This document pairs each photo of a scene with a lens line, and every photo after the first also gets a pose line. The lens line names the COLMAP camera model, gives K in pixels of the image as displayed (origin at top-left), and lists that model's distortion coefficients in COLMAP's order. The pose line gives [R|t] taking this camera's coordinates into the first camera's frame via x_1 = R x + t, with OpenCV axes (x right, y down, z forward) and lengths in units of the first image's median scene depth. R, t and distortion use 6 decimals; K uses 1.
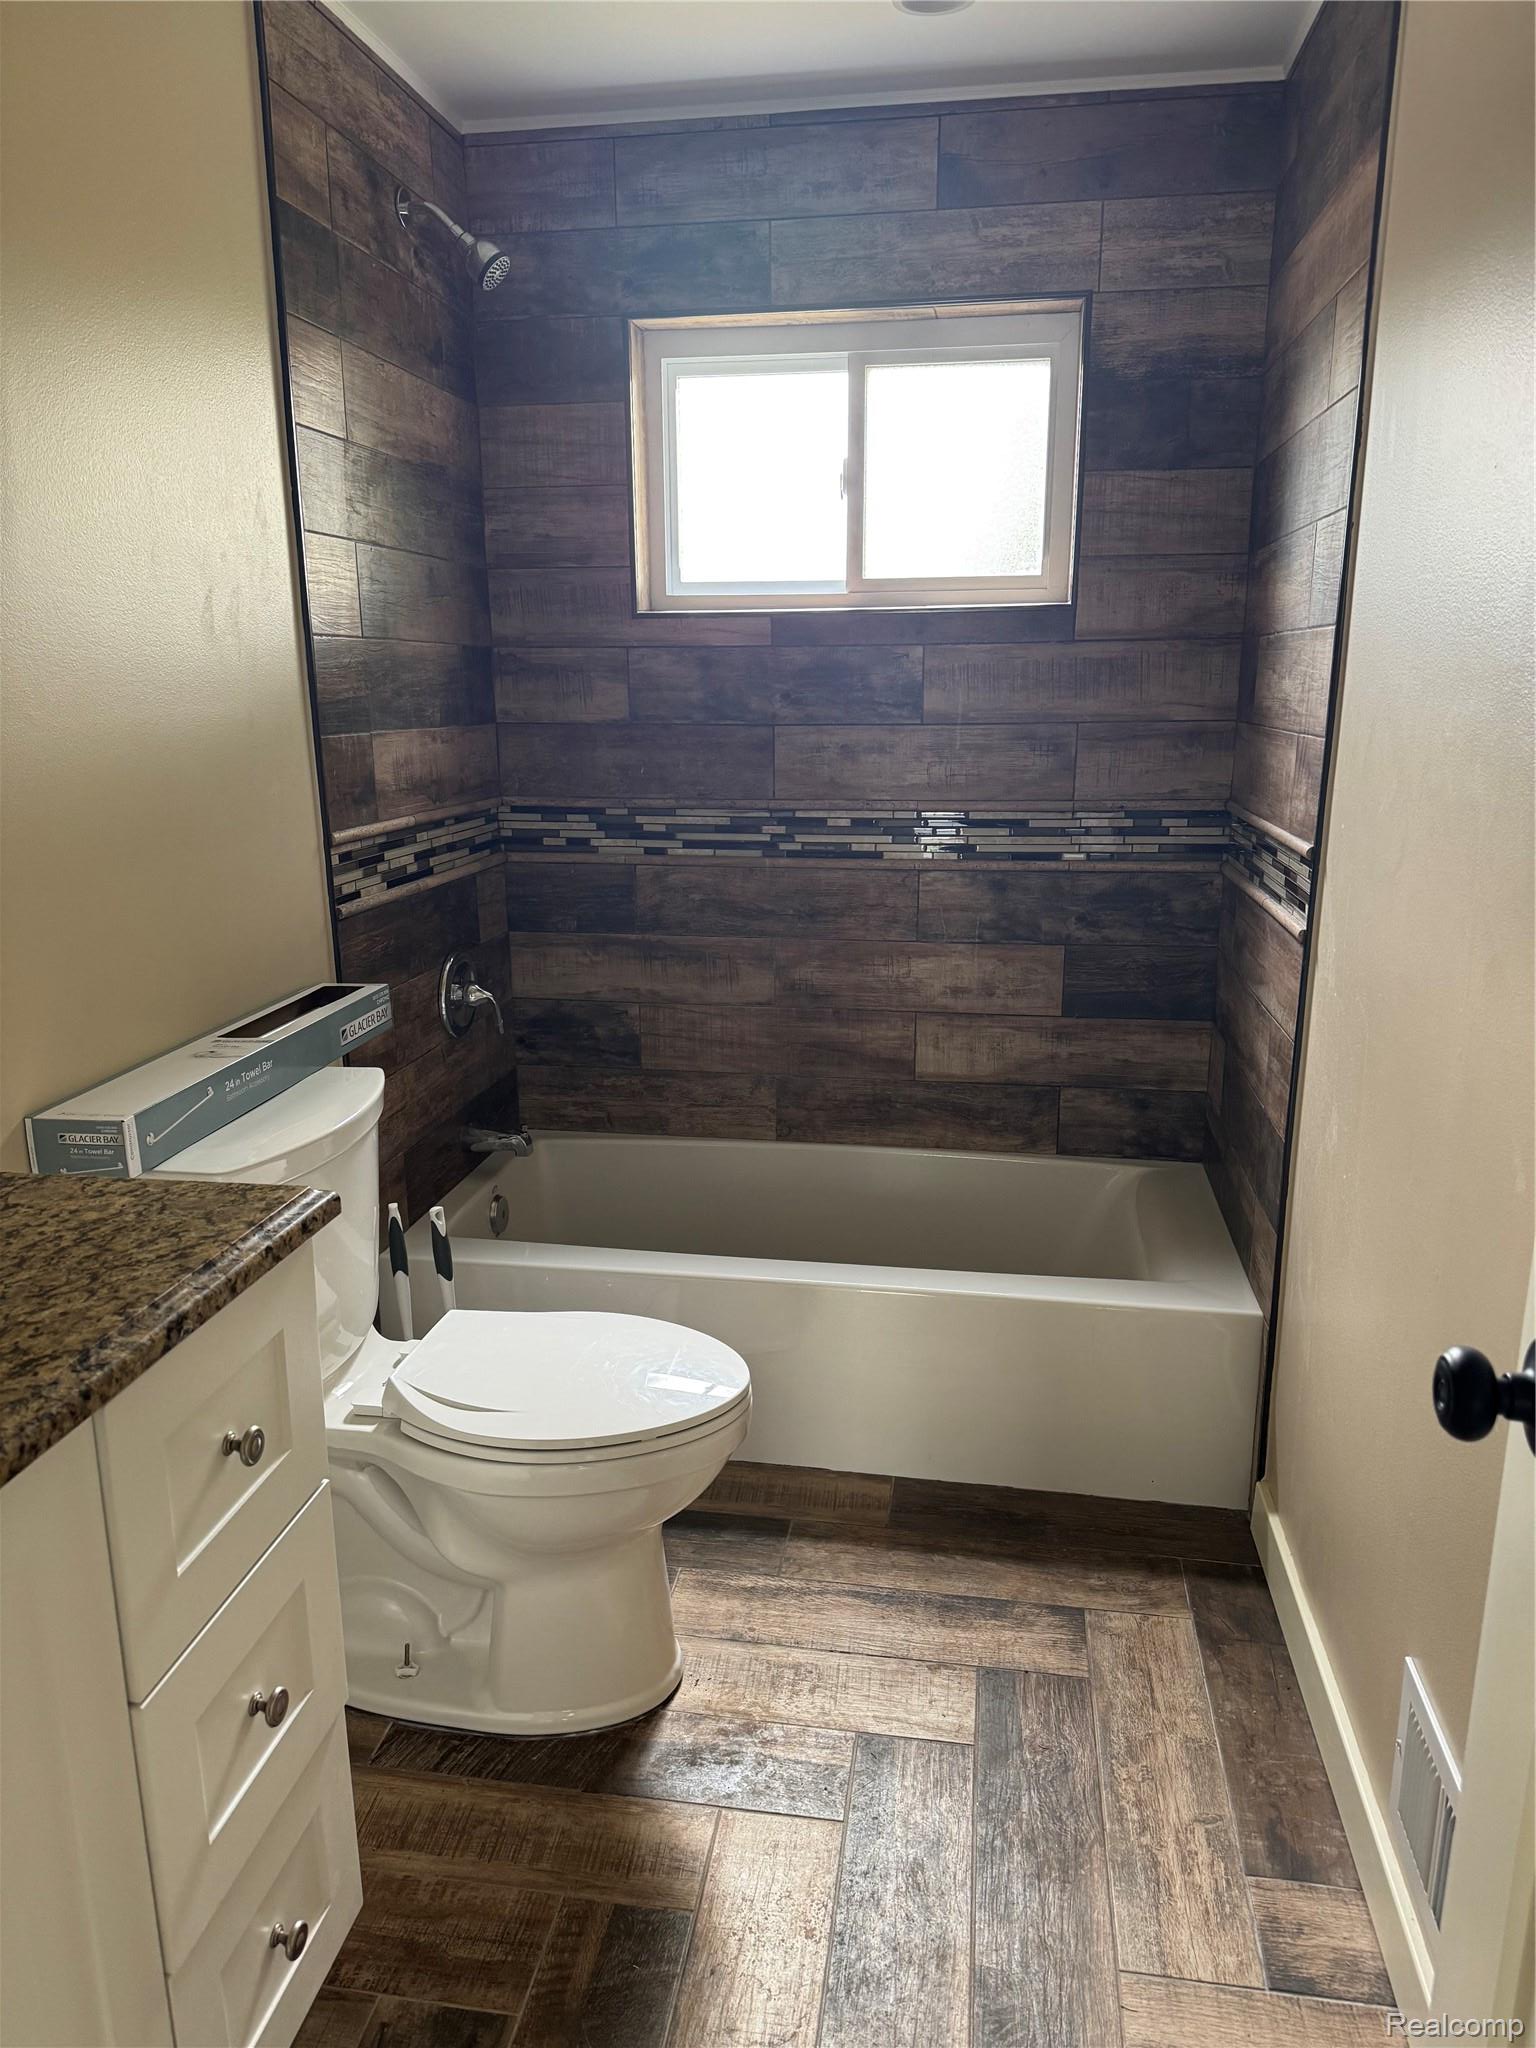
lens RADIAL K [[1441.7, 0, 763.2], [0, 1441.7, 1029.1], [0, 0, 1]] dist [0.165075, -0.304494]
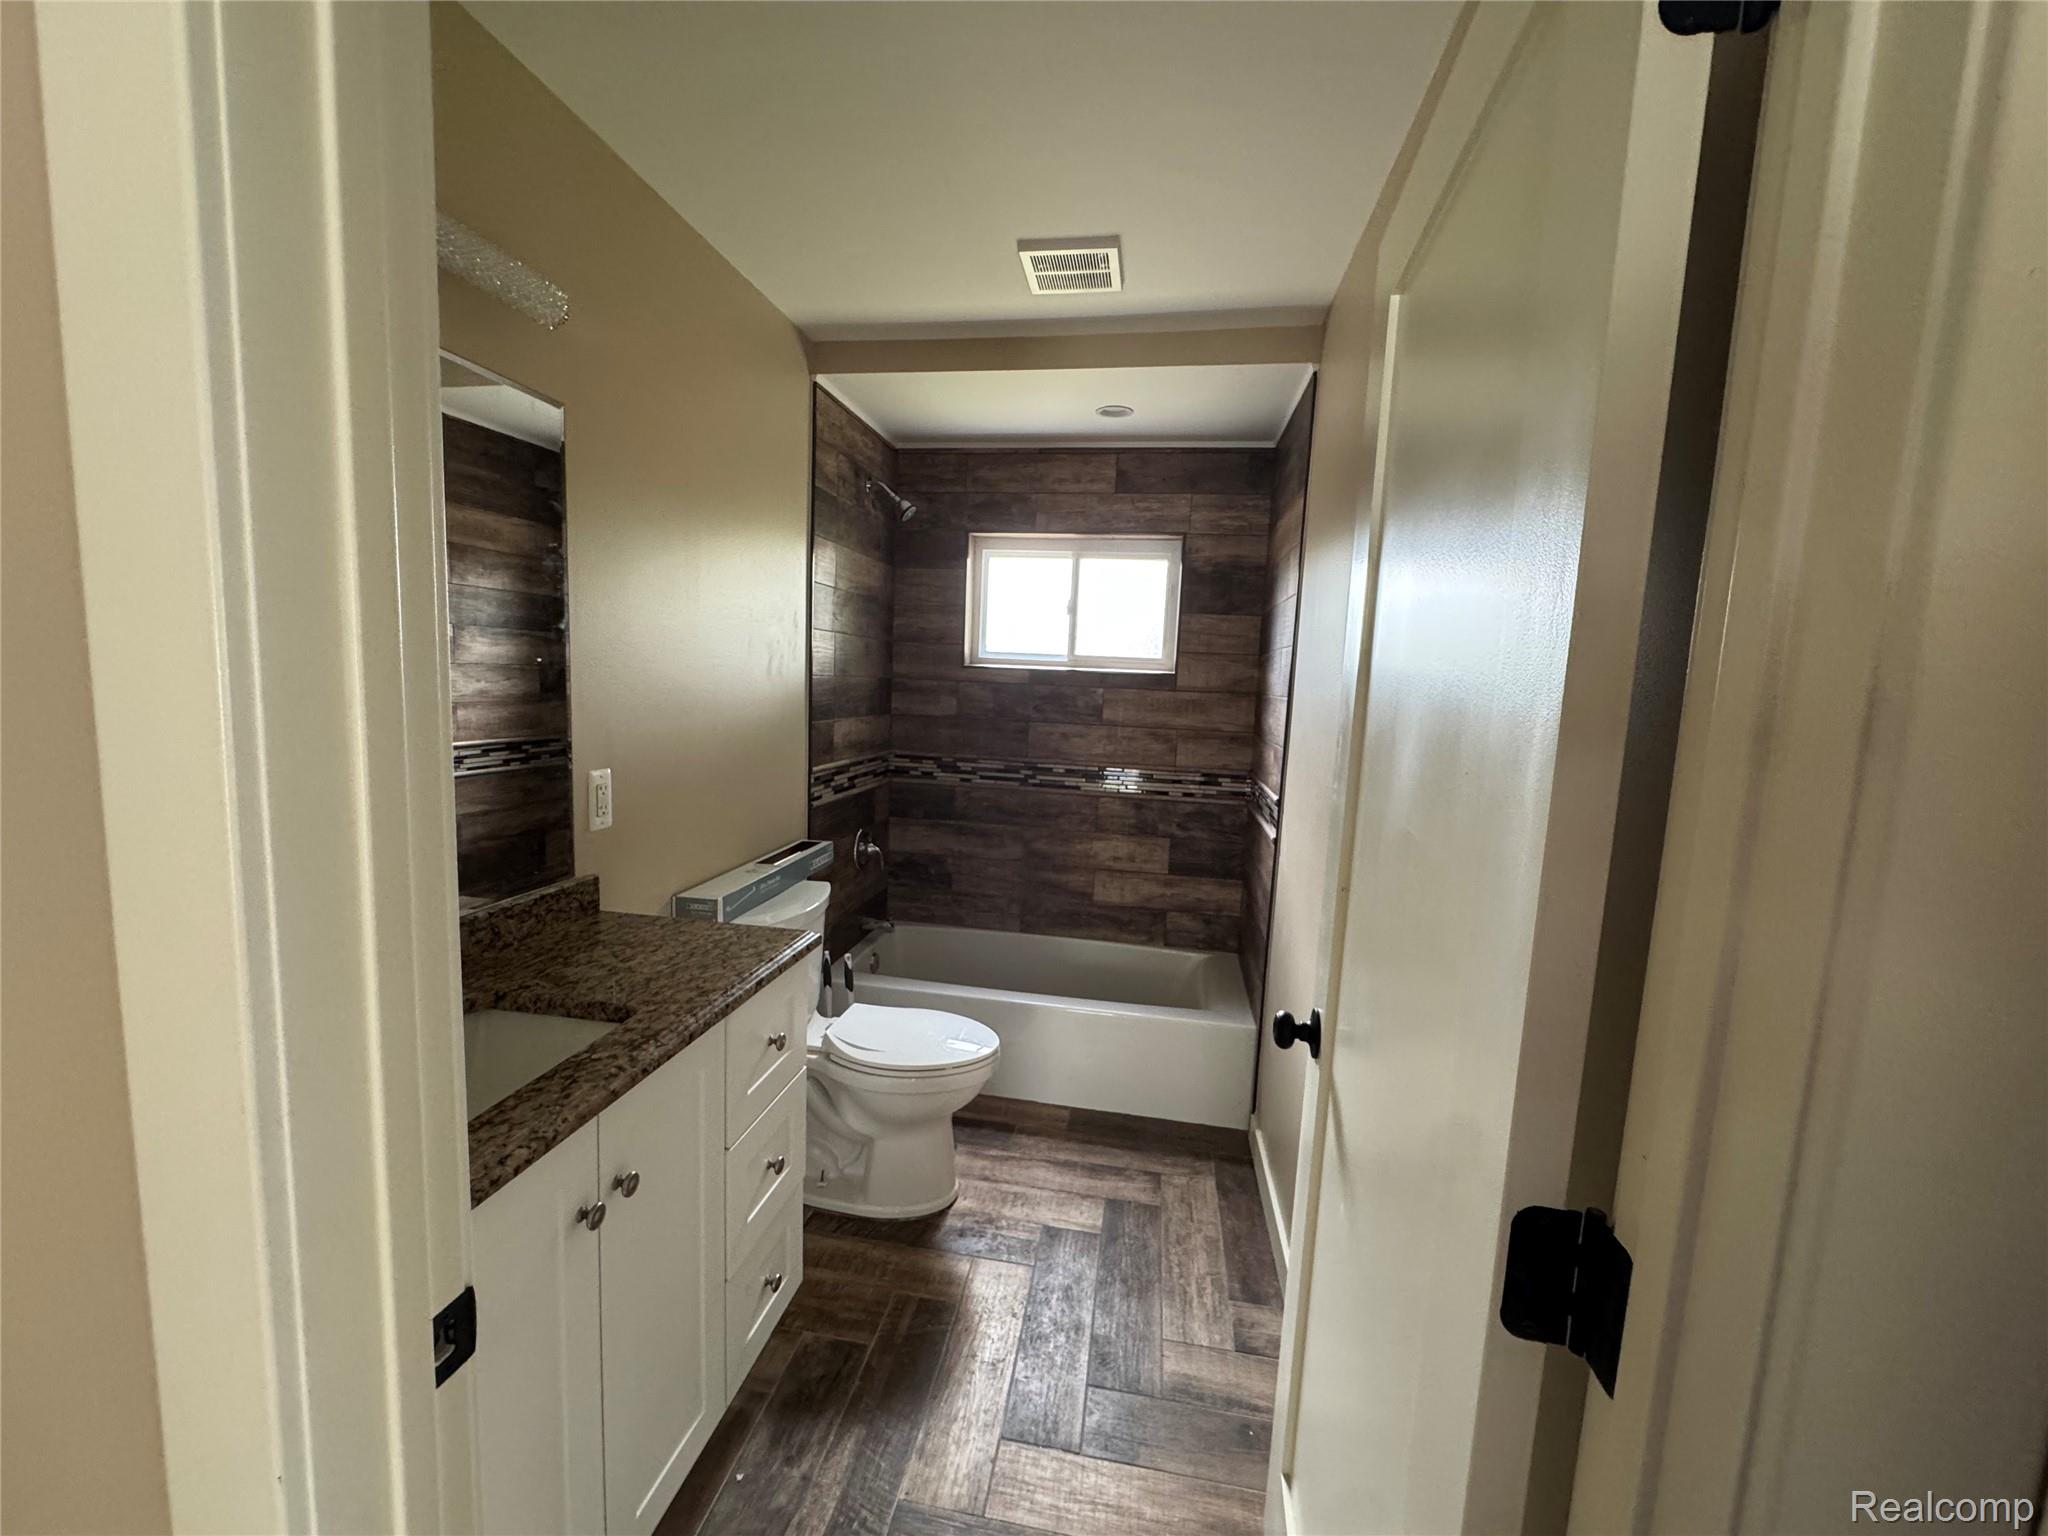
lens RADIAL K [[820.4, 0, 1024.0], [0, 820.4, 768.0], [0, 0, 1]] dist [-0.000124, -0.000011]
pose [[0.998776, 0.049443, 0.001129, 0.003814], [-0.048874, 0.990255, -0.130411, 0.003966], [-0.007566, 0.130197, 0.991459, -0.150090]]
